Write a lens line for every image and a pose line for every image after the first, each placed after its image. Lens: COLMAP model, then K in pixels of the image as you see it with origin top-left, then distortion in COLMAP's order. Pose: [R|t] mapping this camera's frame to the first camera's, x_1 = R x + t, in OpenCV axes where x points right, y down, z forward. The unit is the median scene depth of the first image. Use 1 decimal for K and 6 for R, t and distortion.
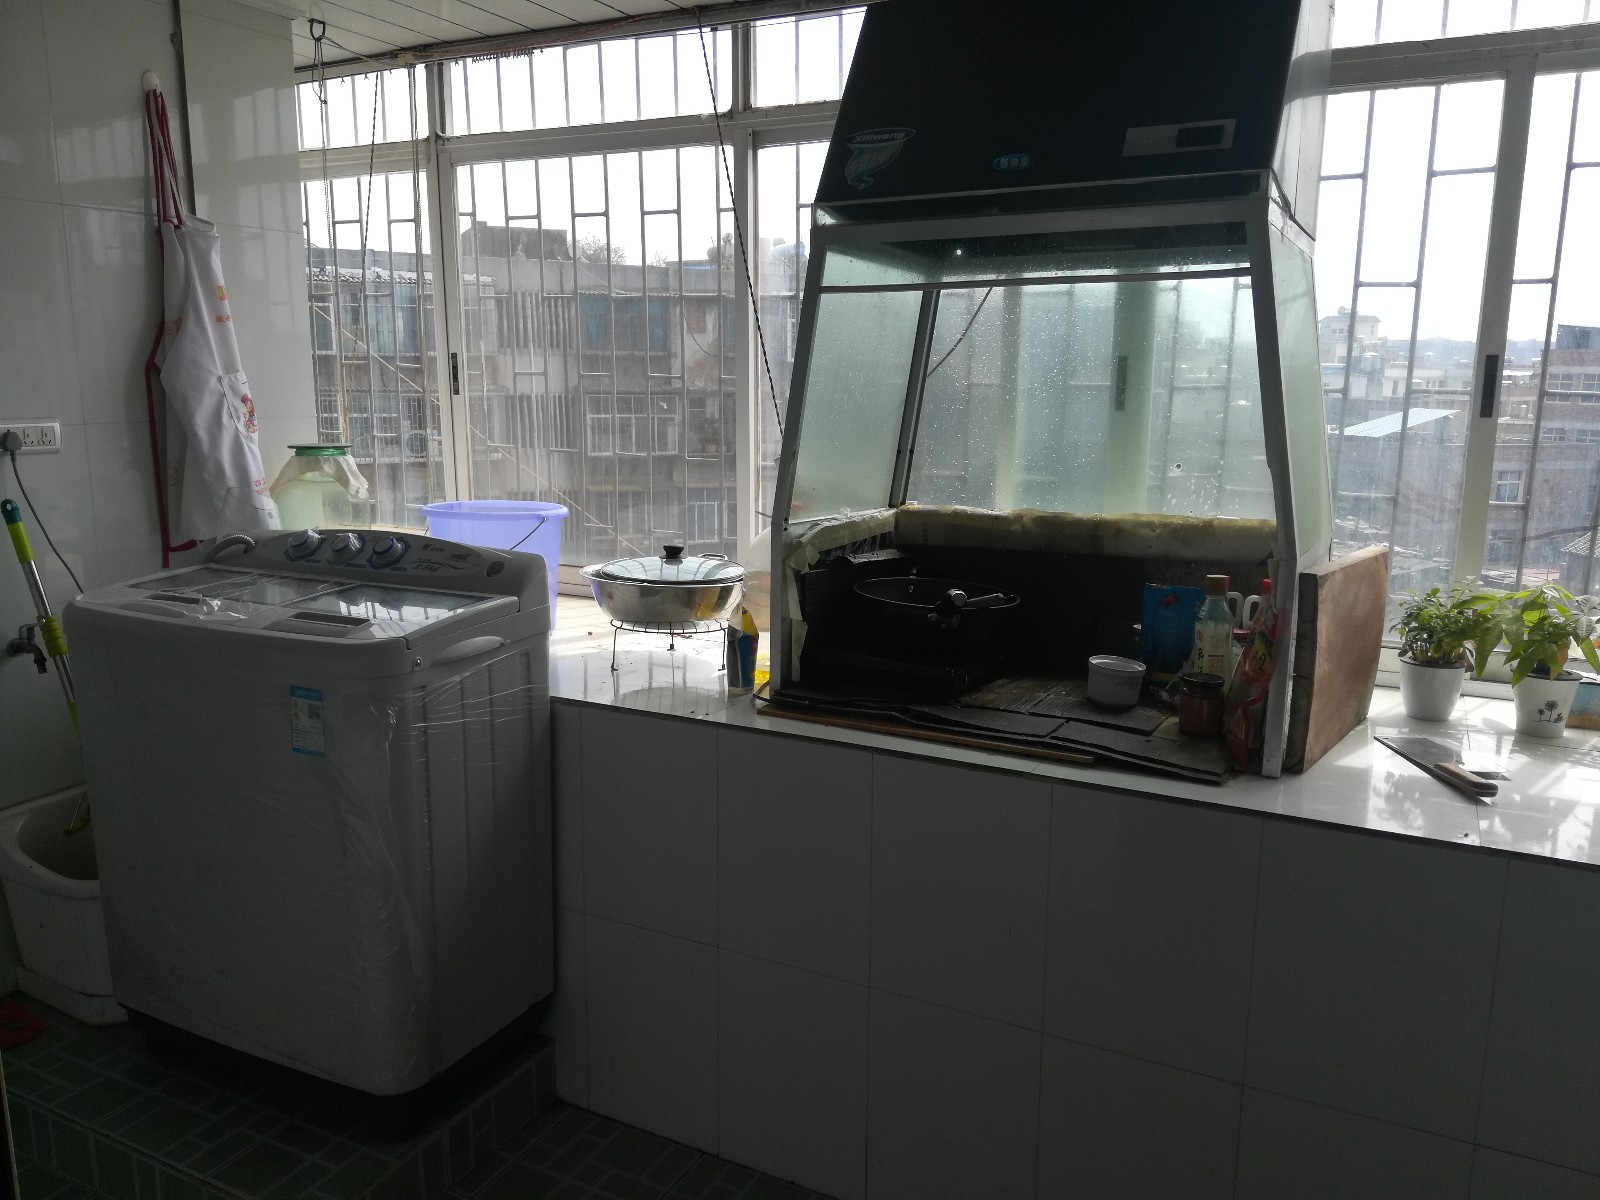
lens RADIAL K [[1194.5, 0, 800.0], [0, 1194.5, 600.0], [0, 0, 1]] dist [0.016548, 0.000242]
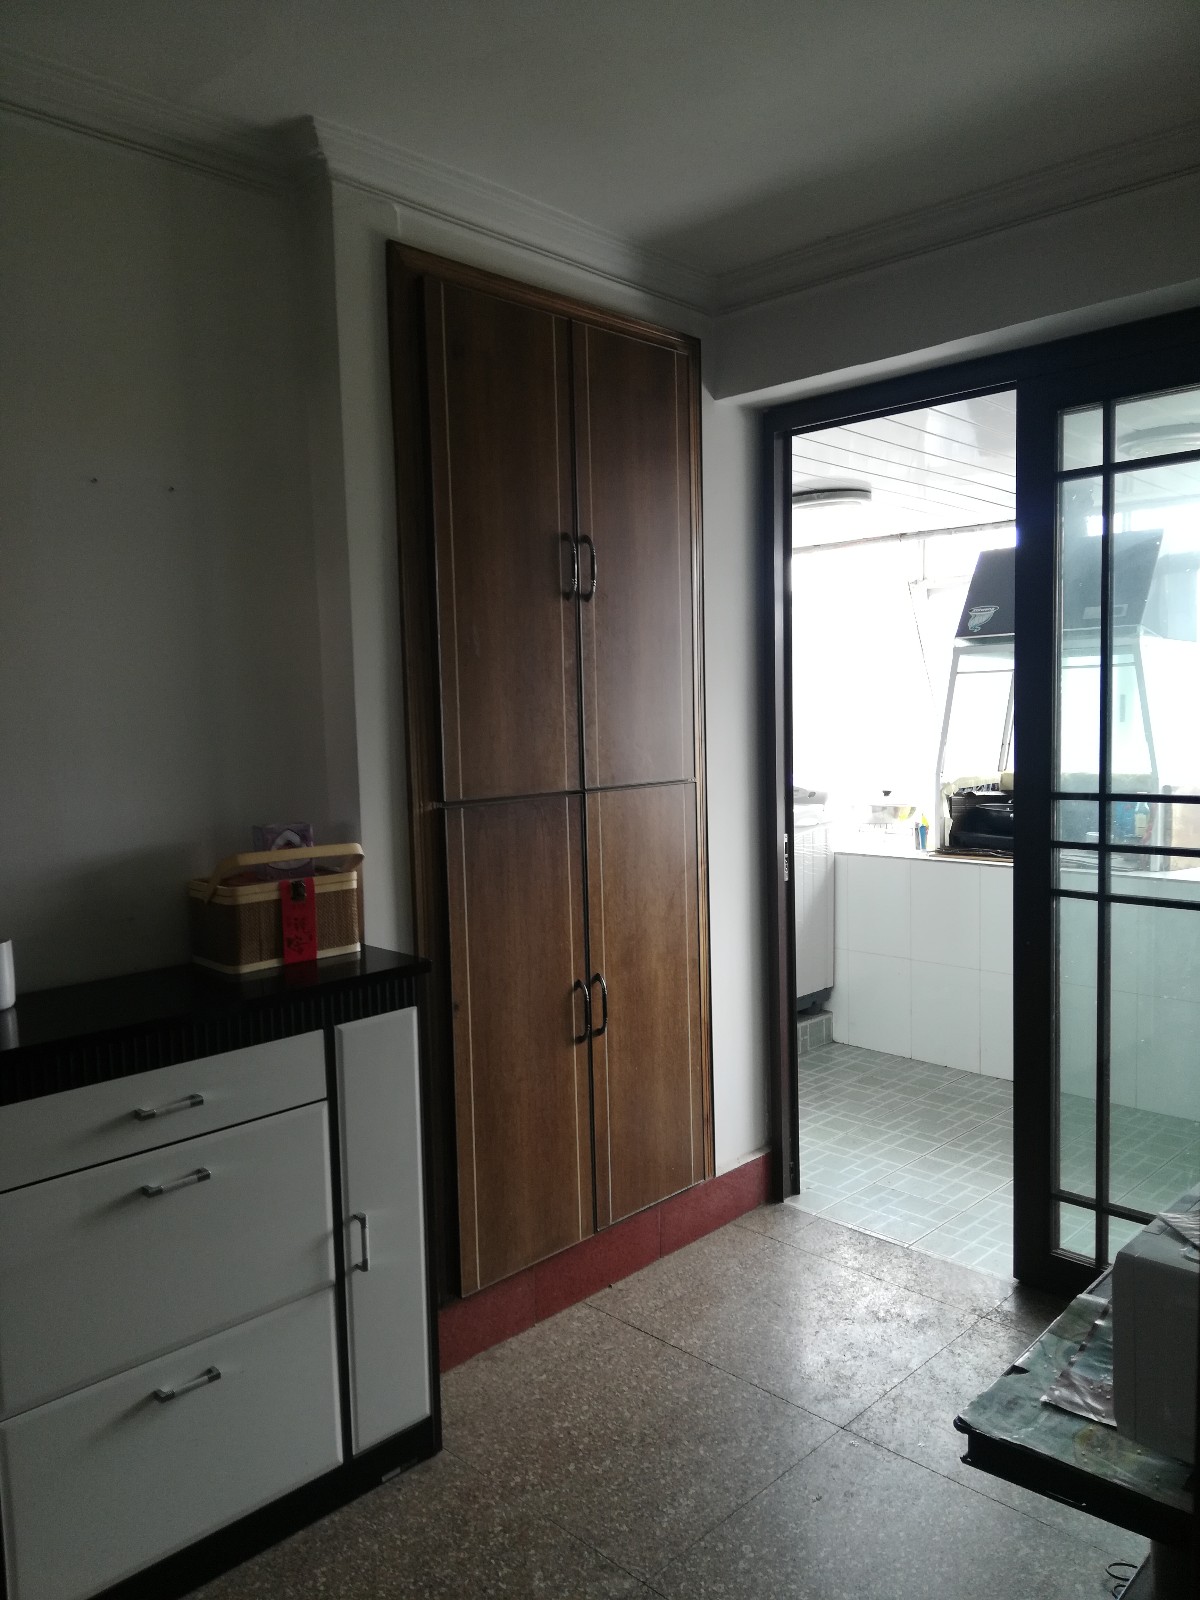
lens RADIAL K [[1194.5, 0, 600.0], [0, 1194.5, 800.0], [0, 0, 1]] dist [0.016548, 0.000242]
pose [[0.961866, 0.002337, -0.273510, -0.013061], [-0.029525, 0.995008, -0.095330, 0.174920], [0.271922, 0.099770, 0.957133, -1.022550]]
